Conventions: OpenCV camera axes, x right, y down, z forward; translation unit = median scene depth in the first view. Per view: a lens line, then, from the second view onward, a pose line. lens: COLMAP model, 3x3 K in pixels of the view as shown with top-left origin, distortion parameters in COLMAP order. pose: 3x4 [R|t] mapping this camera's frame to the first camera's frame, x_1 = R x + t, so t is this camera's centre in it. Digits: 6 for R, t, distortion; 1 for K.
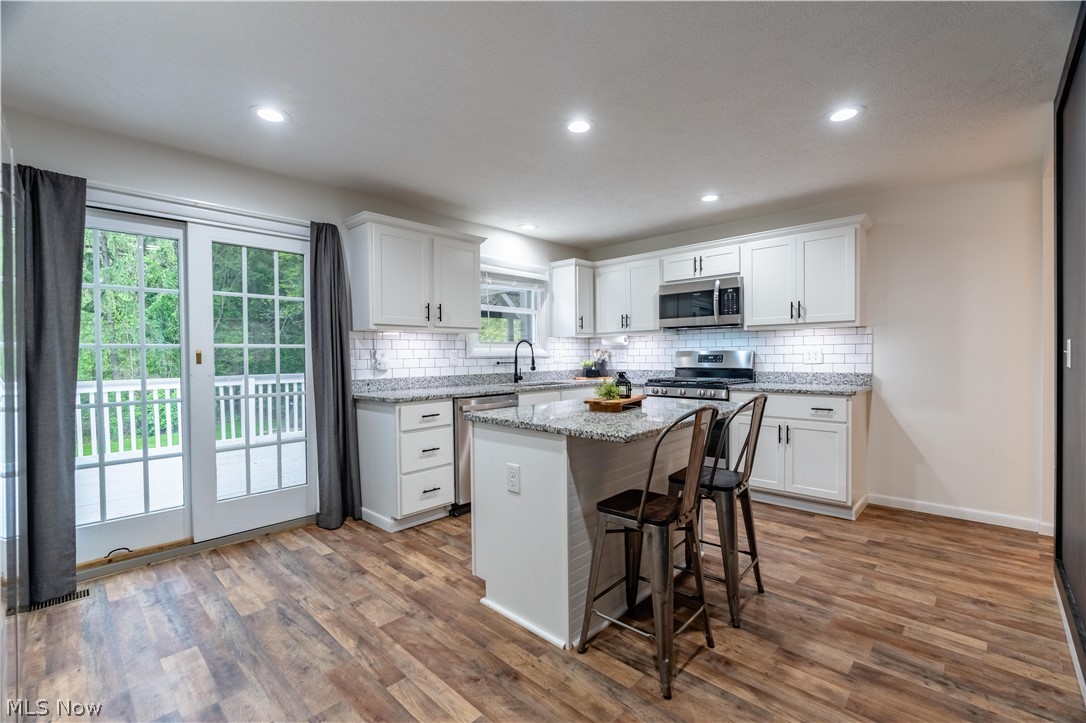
lens RADIAL K [[474.1, 0, 544.7], [0, 474.1, 361.0], [0, 0, 1]] dist [-0.004376, -0.000323]
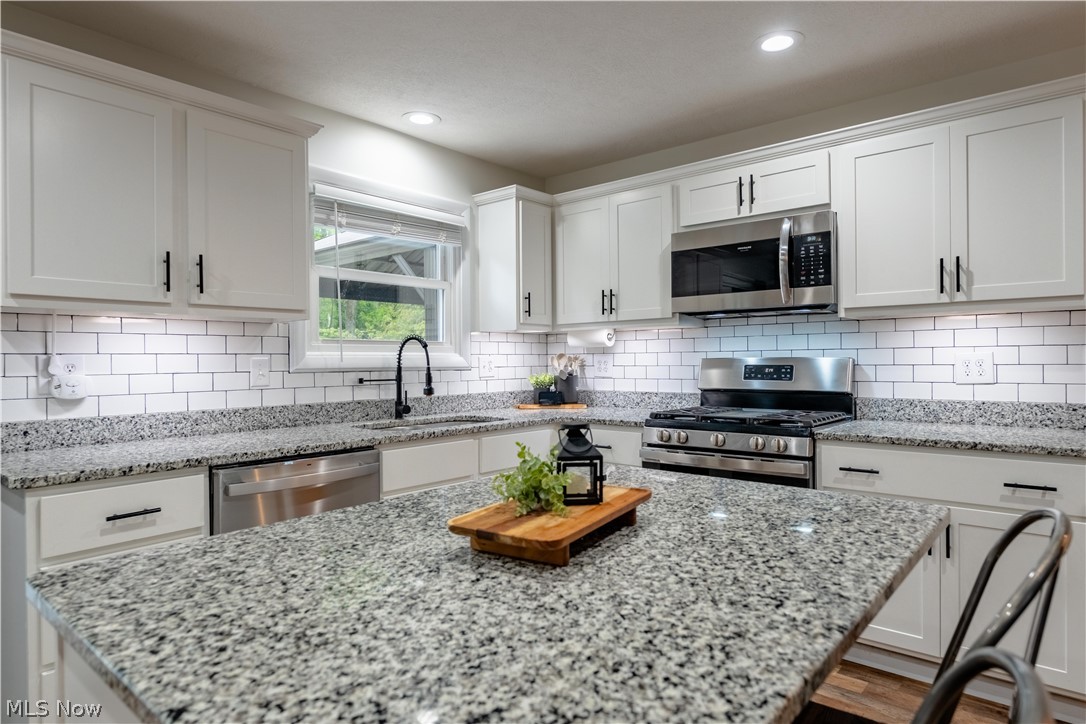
lens RADIAL K [[639.3, 0, 541.1], [0, 639.3, 358.1], [0, 0, 1]] dist [0.002781, -0.002906]
pose [[0.998867, 0.001464, 0.047566, 0.073172], [-0.000679, 0.999863, -0.016515, -0.010309], [-0.047584, 0.016464, 0.998732, 0.346066]]
